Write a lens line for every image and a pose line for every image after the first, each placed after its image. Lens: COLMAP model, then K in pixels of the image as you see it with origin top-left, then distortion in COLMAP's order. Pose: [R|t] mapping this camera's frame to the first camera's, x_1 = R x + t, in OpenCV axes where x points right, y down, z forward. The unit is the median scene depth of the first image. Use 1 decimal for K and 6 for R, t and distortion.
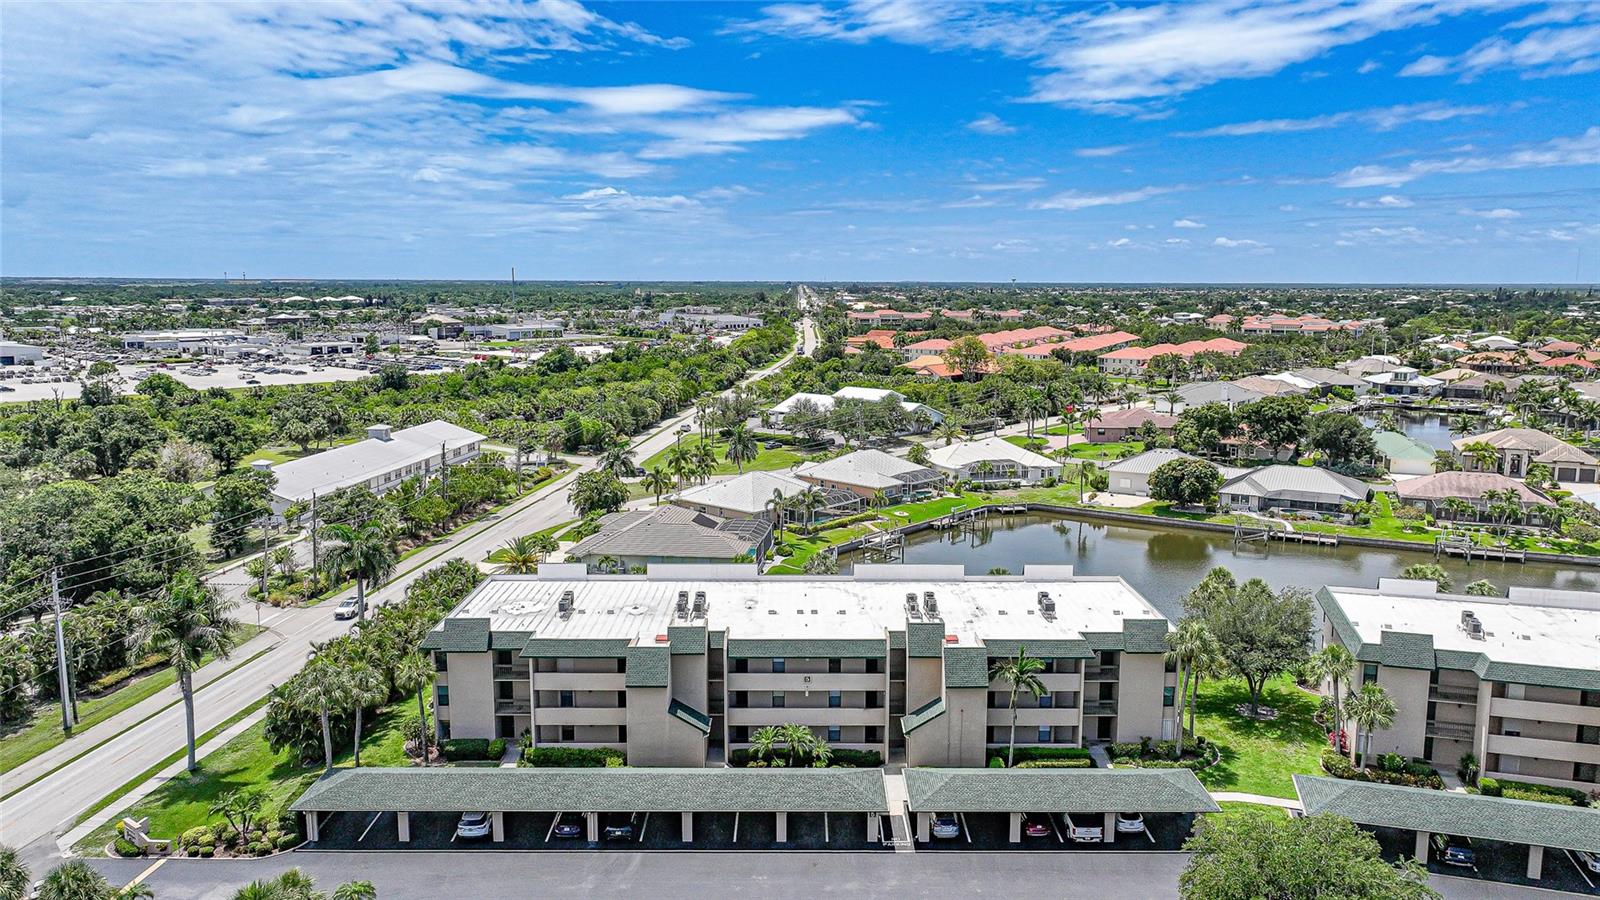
lens RADIAL K [[1120.2, 0, 809.0], [0, 1120.2, 439.1], [0, 0, 1]] dist [-0.000663, 0.013415]
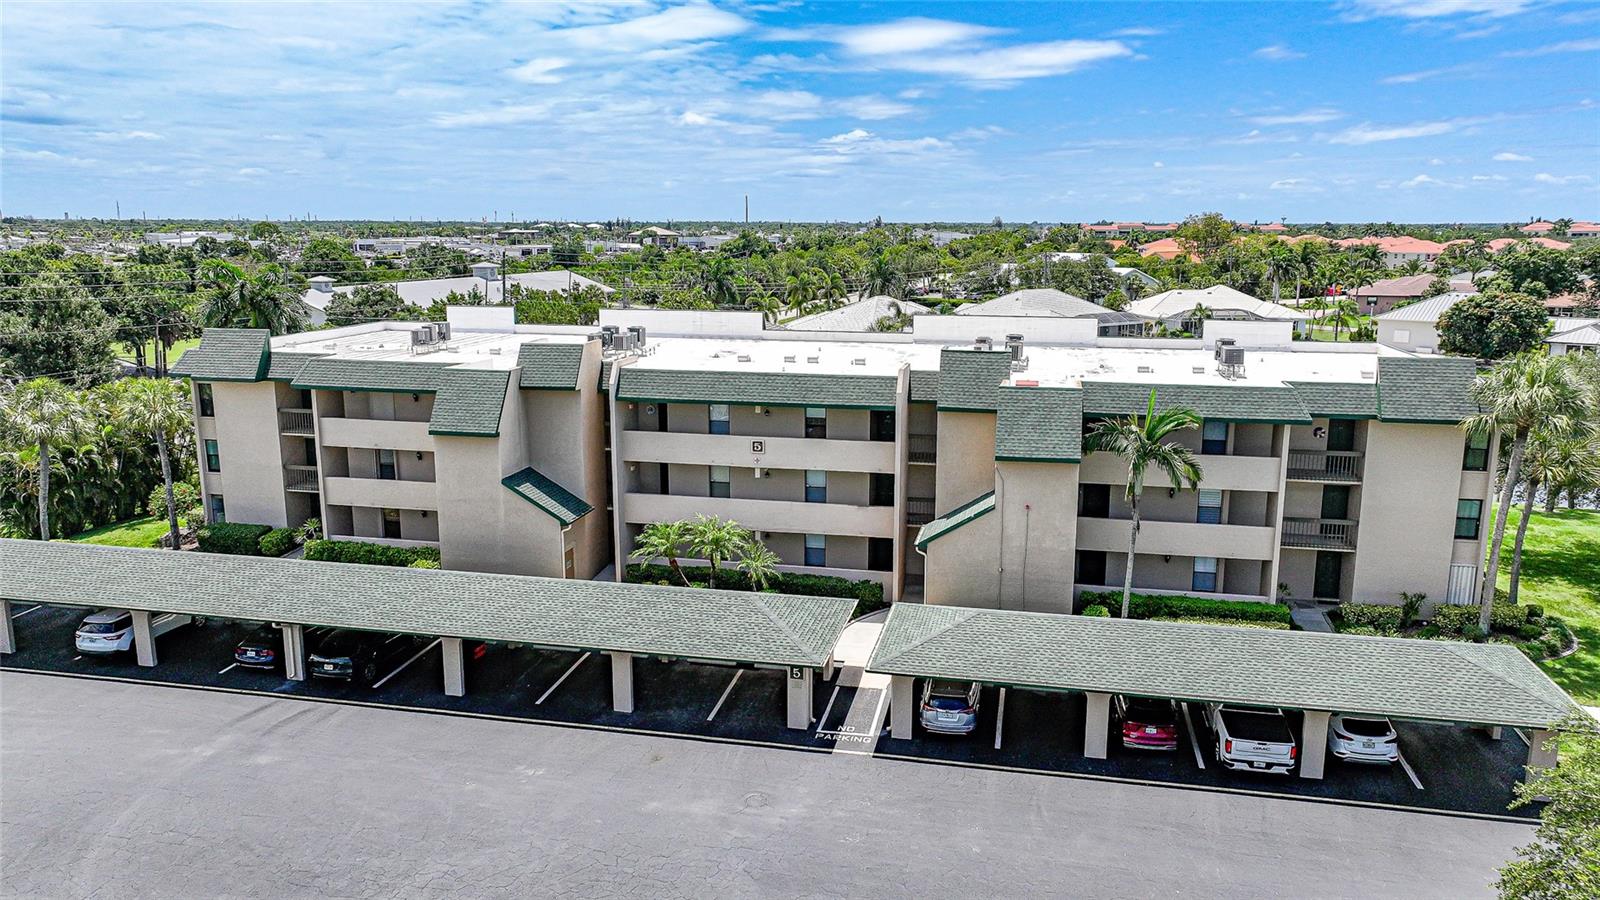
lens RADIAL K [[1120.2, 0, 809.0], [0, 1120.2, 439.1], [0, 0, 1]] dist [-0.000663, 0.013415]
pose [[0.976762, 0.038282, -0.210880, 0.137895], [-0.028098, 0.998299, 0.051083, 0.177508], [0.212476, -0.043971, 0.976176, 0.450680]]
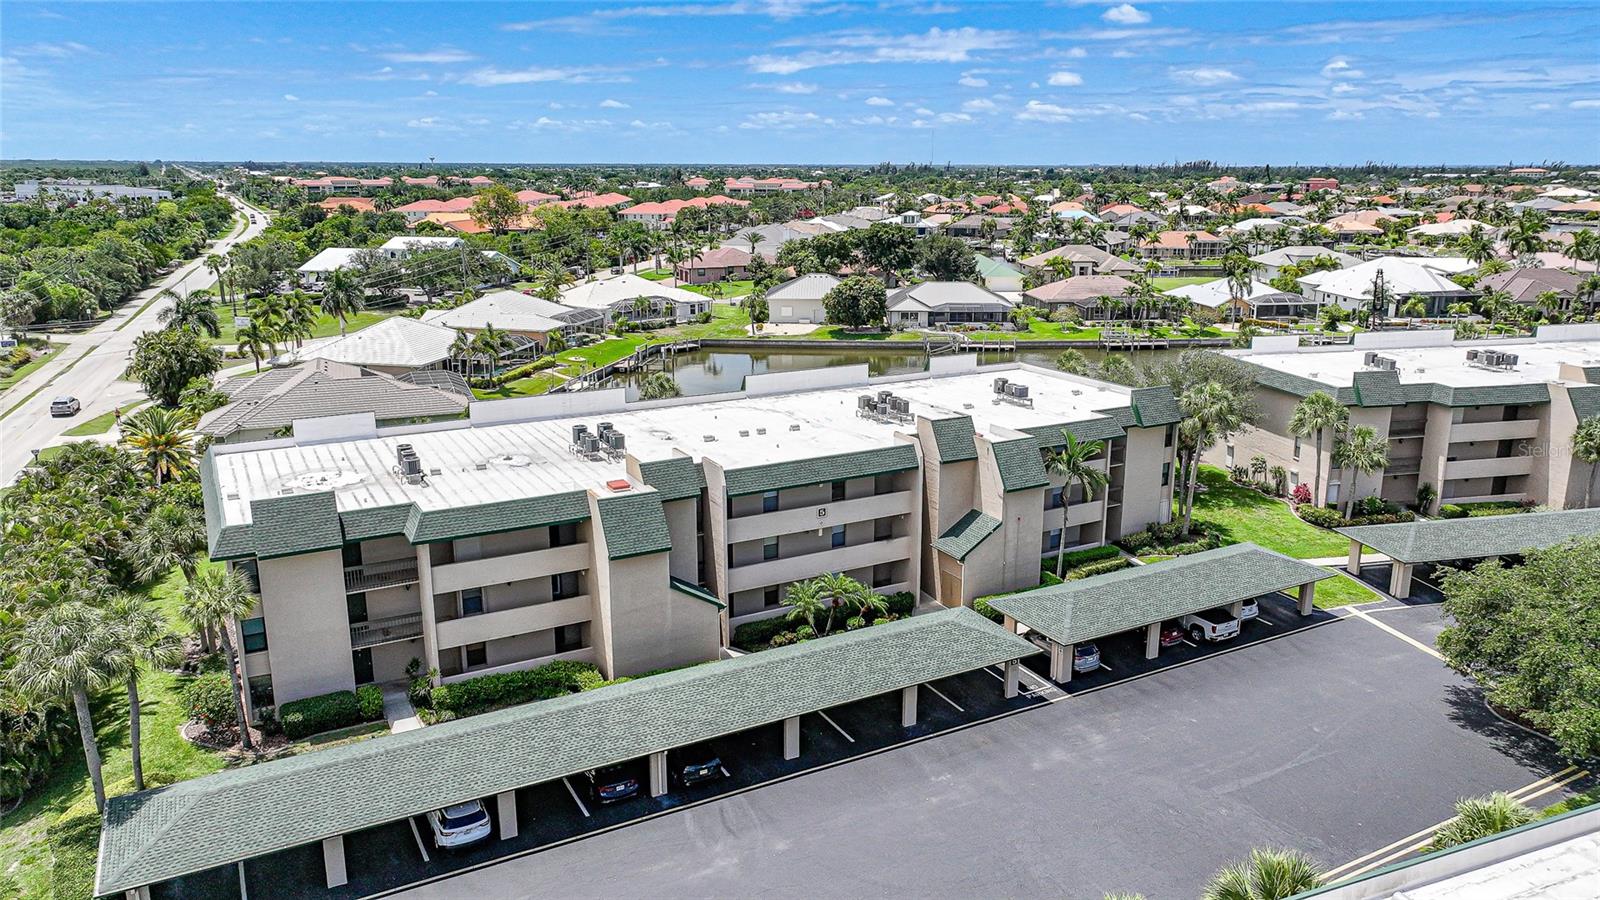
lens RADIAL K [[1120.2, 0, 809.0], [0, 1120.2, 439.1], [0, 0, 1]] dist [-0.000663, 0.013415]
pose [[0.877586, -0.115487, 0.465301, -0.332477], [0.067558, 0.990658, 0.118461, 0.079184], [-0.474635, -0.072525, 0.877190, 0.363146]]
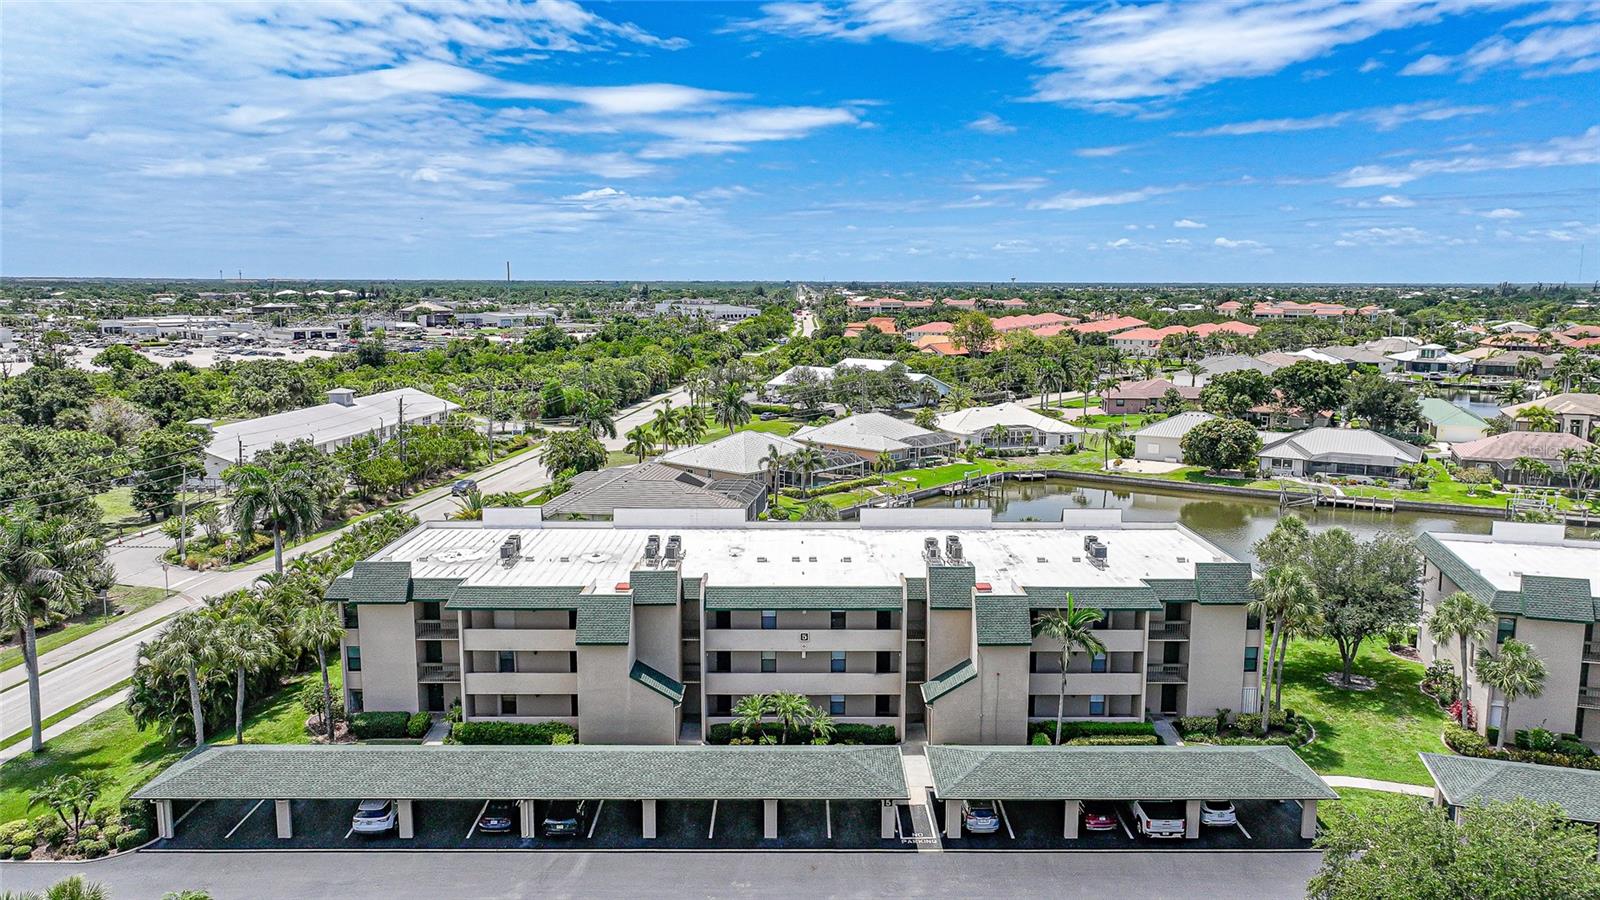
lens RADIAL K [[1120.2, 0, 809.0], [0, 1120.2, 439.1], [0, 0, 1]] dist [-0.000663, 0.013415]
pose [[1.000000, -0.000608, 0.000765, 0.001328], [0.000608, 1.000000, -0.000705, 0.071357], [-0.000764, 0.000705, 0.999999, 0.190990]]
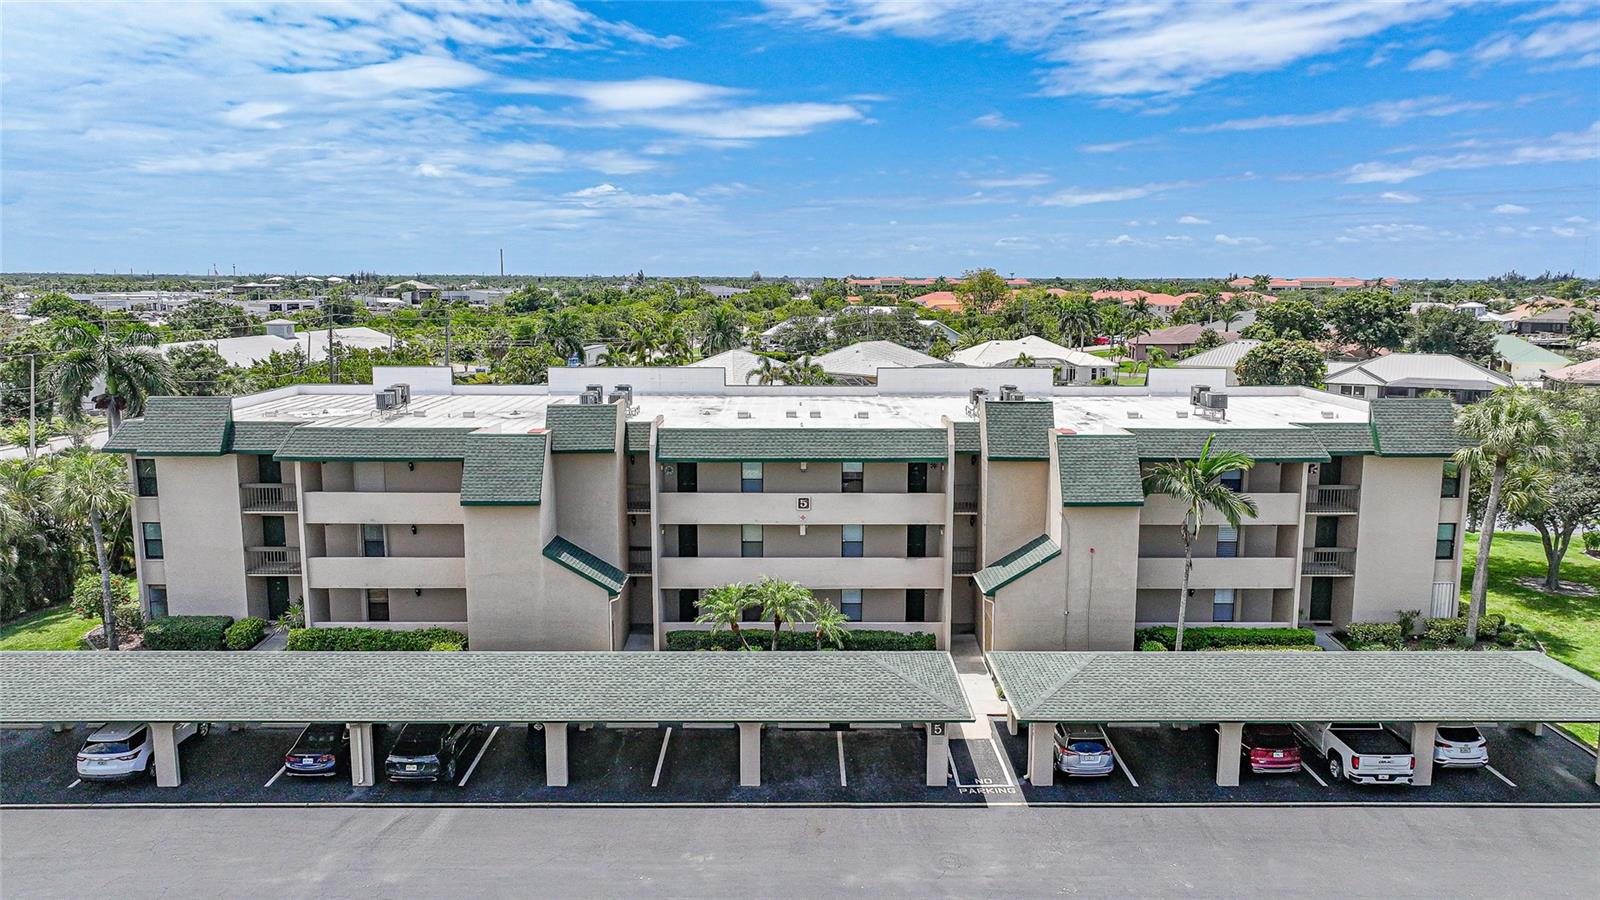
lens RADIAL K [[1120.2, 0, 809.0], [0, 1120.2, 439.1], [0, 0, 1]] dist [-0.000663, 0.013415]
pose [[0.999996, -0.001560, 0.002263, 0.000033], [0.001557, 0.999998, 0.001404, 0.177999], [-0.002265, -0.001400, 0.999996, 0.438890]]
